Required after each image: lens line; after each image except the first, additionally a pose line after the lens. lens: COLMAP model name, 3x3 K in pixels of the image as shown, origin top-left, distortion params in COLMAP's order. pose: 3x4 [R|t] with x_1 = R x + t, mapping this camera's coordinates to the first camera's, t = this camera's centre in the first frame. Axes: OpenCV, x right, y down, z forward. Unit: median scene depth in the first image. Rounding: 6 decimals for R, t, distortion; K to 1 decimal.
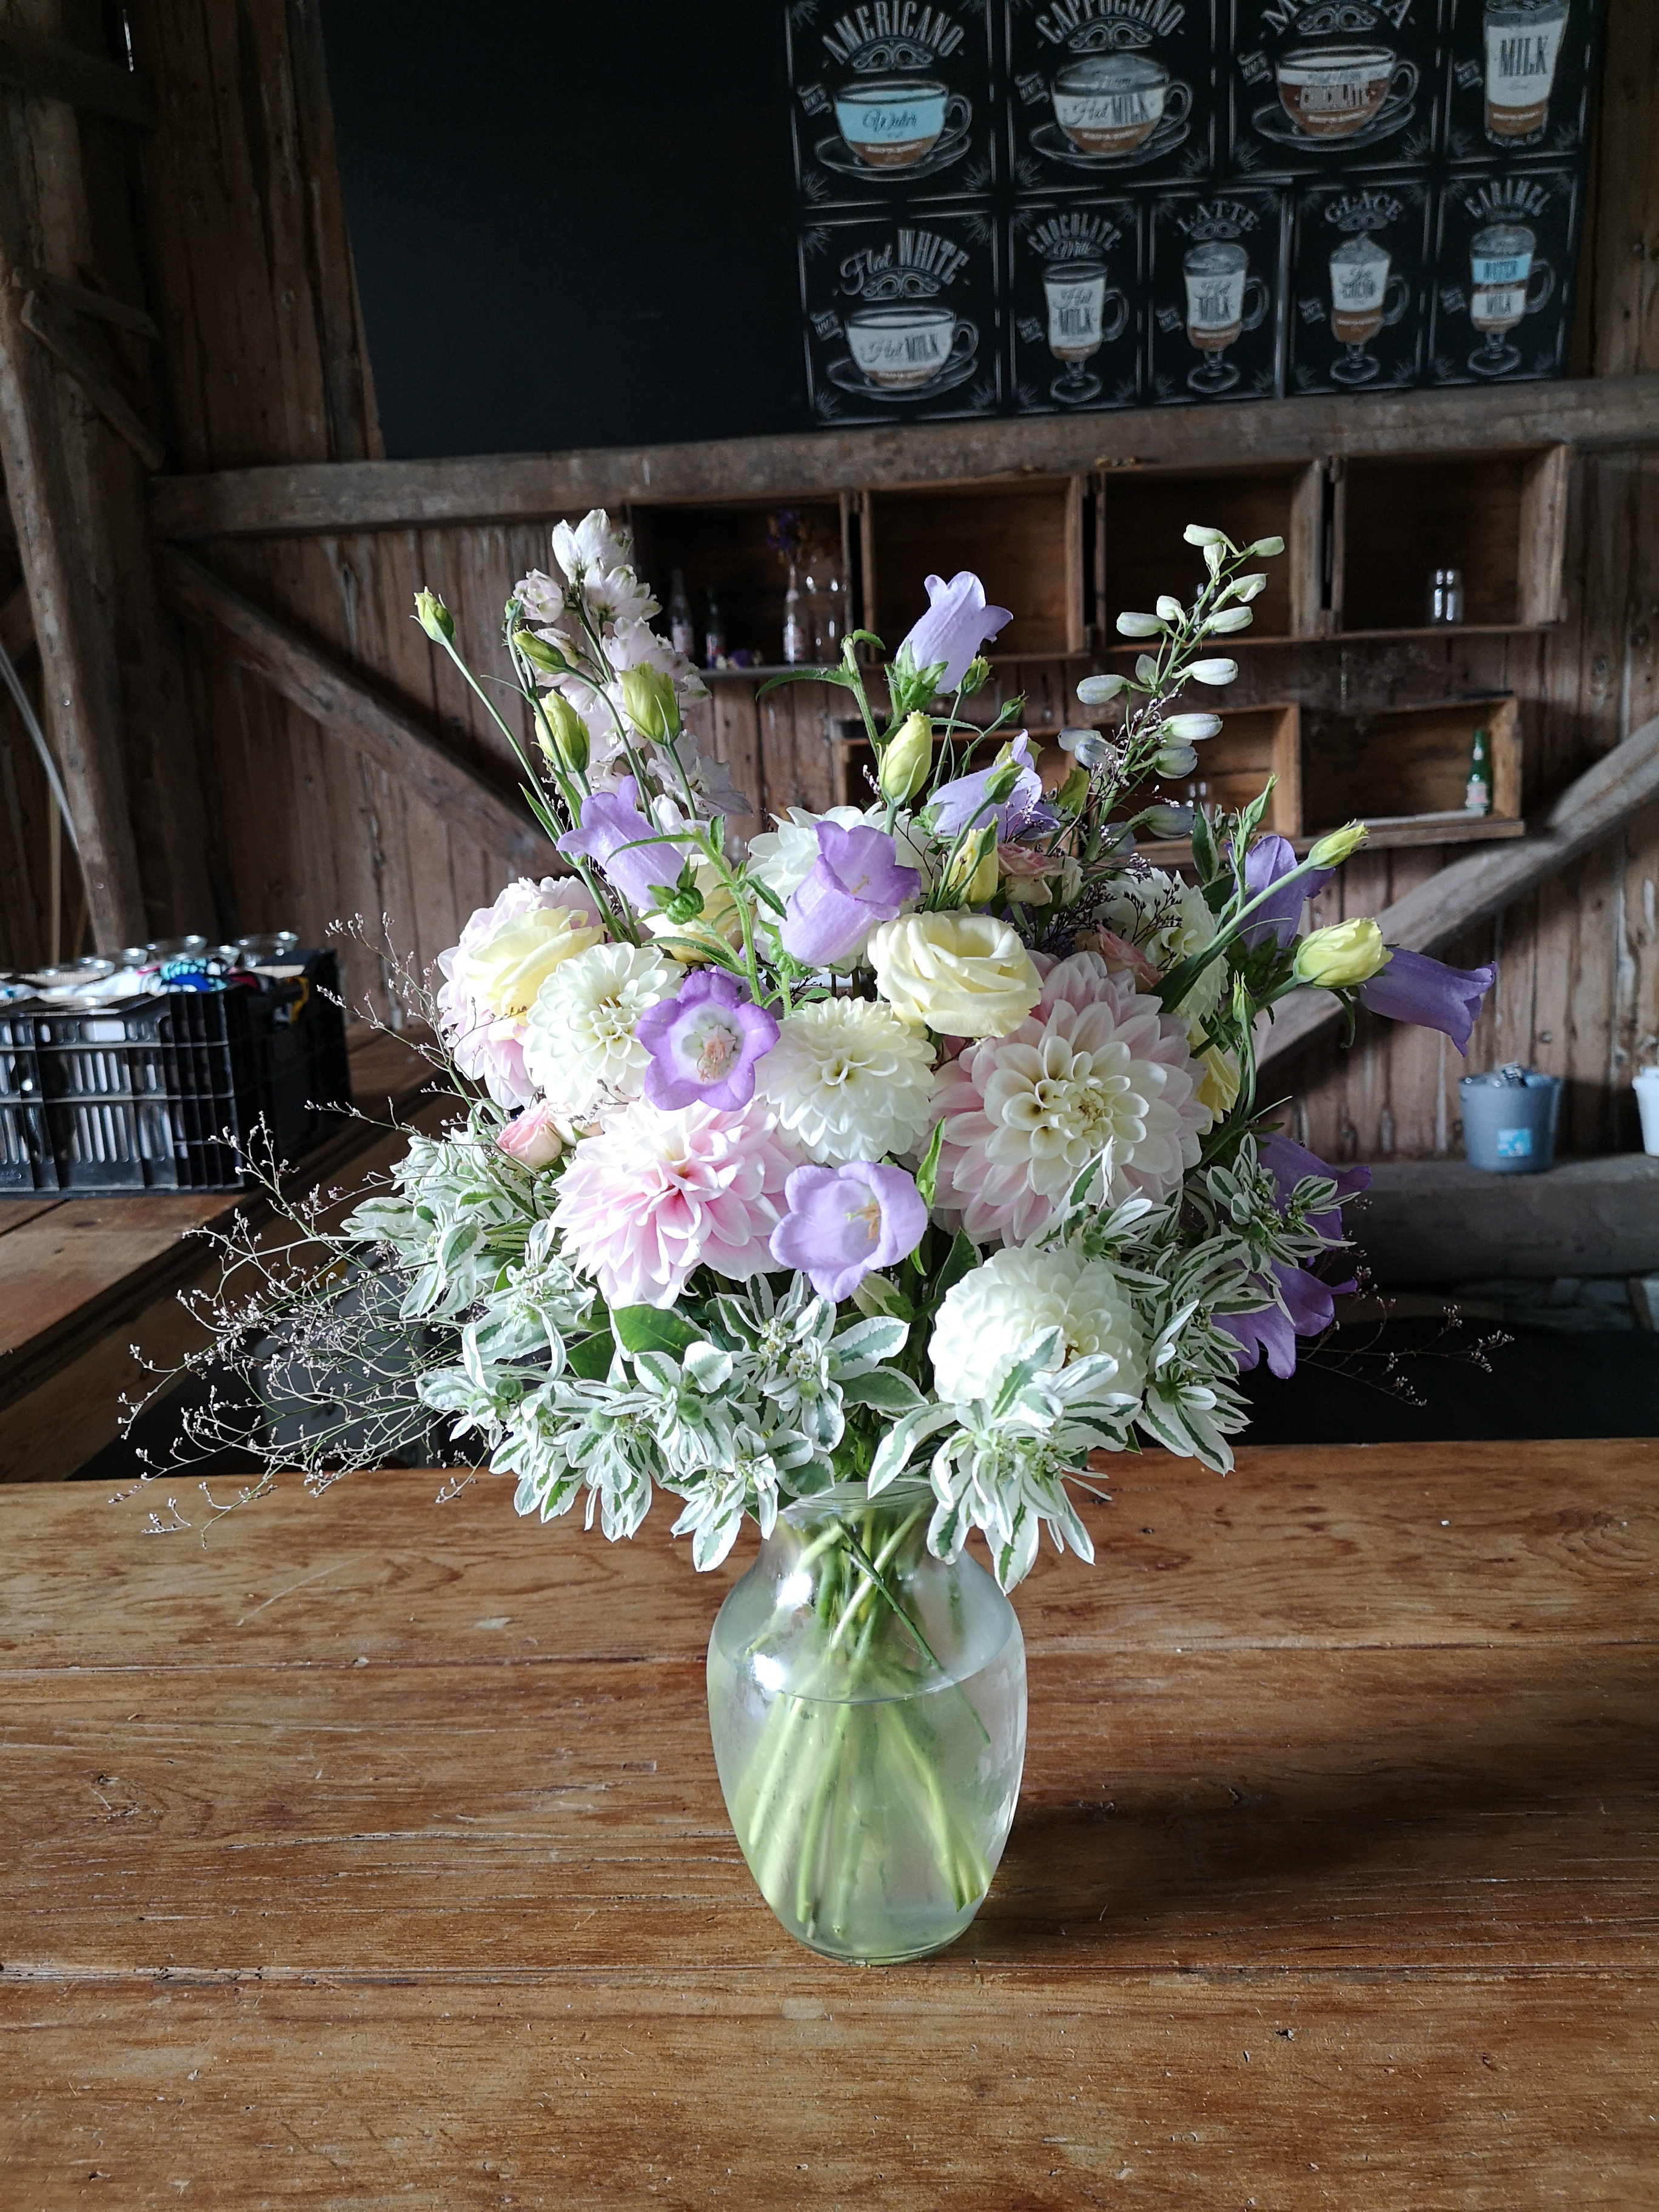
lens RADIAL K [[1731.3, 0, 834.2], [0, 1731.3, 1103.8], [0, 0, 1]] dist [0.016219, -0.019552]
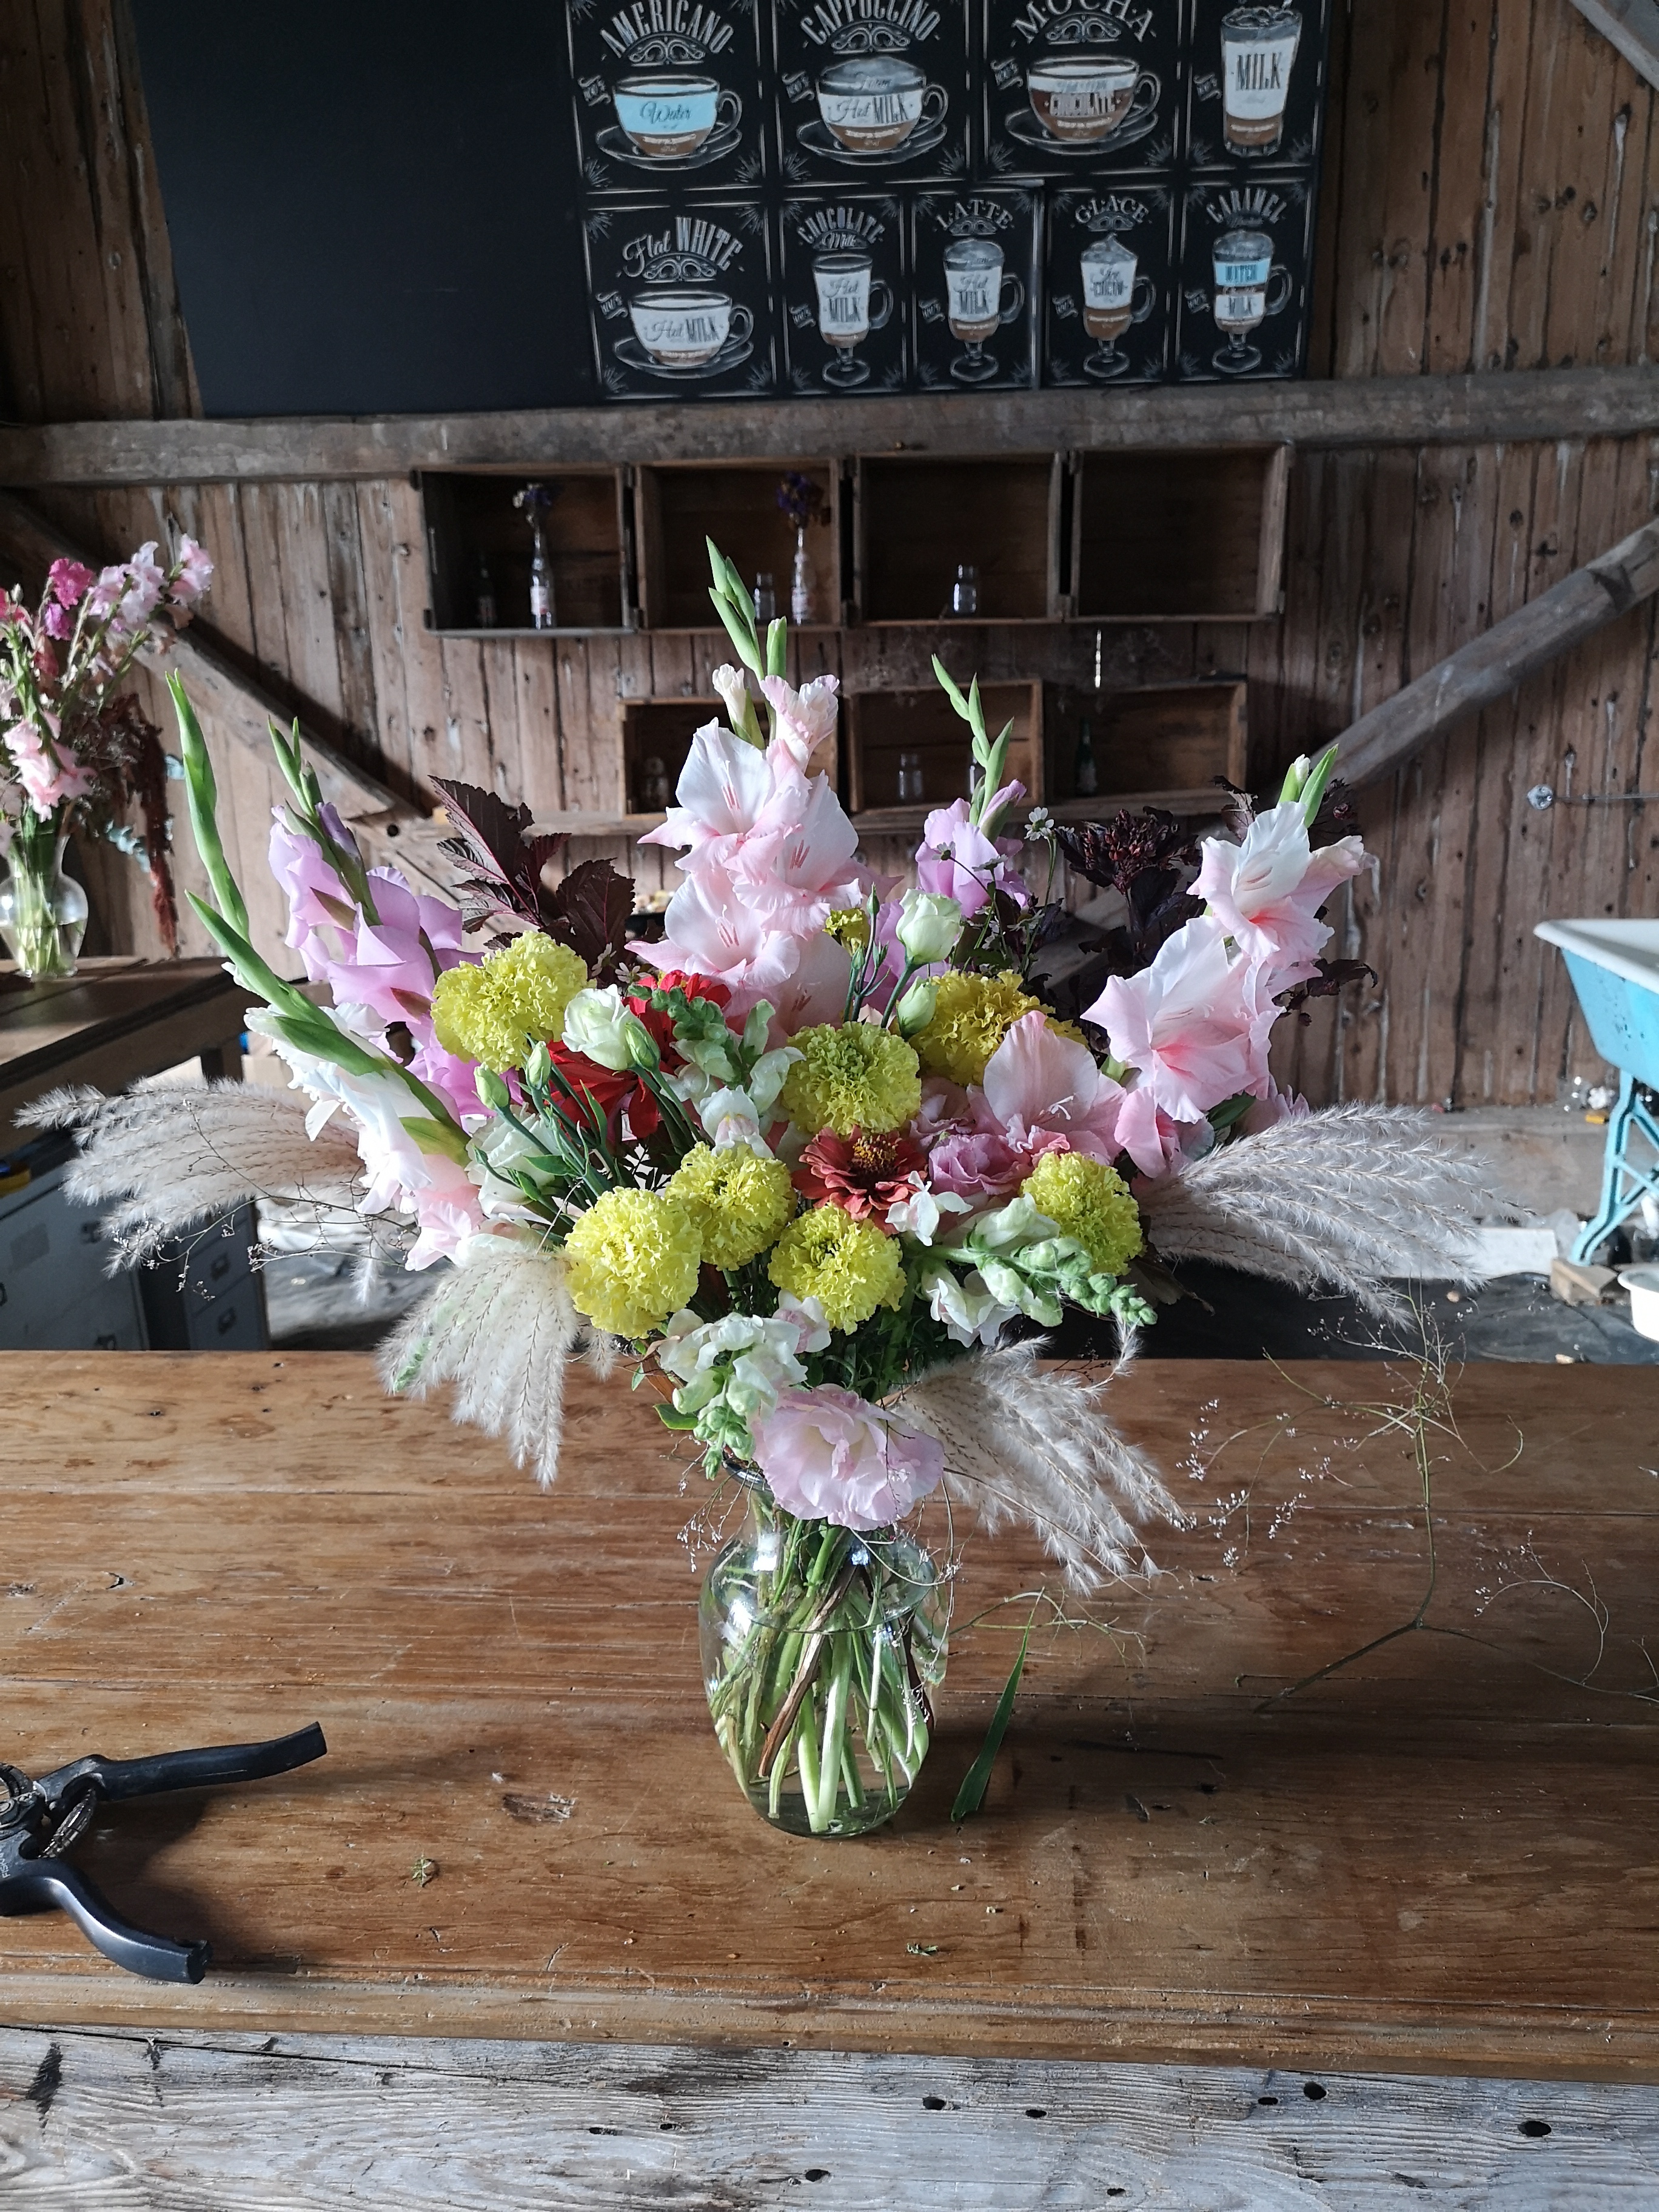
lens RADIAL K [[1731.3, 0, 820.9], [0, 1731.3, 1113.0], [0, 0, 1]] dist [0.016219, -0.019552]
pose [[0.999396, 0.033956, -0.007345, 0.150615], [-0.033489, 0.997846, 0.056415, -0.020502], [0.009245, -0.056135, 0.998380, -0.086871]]
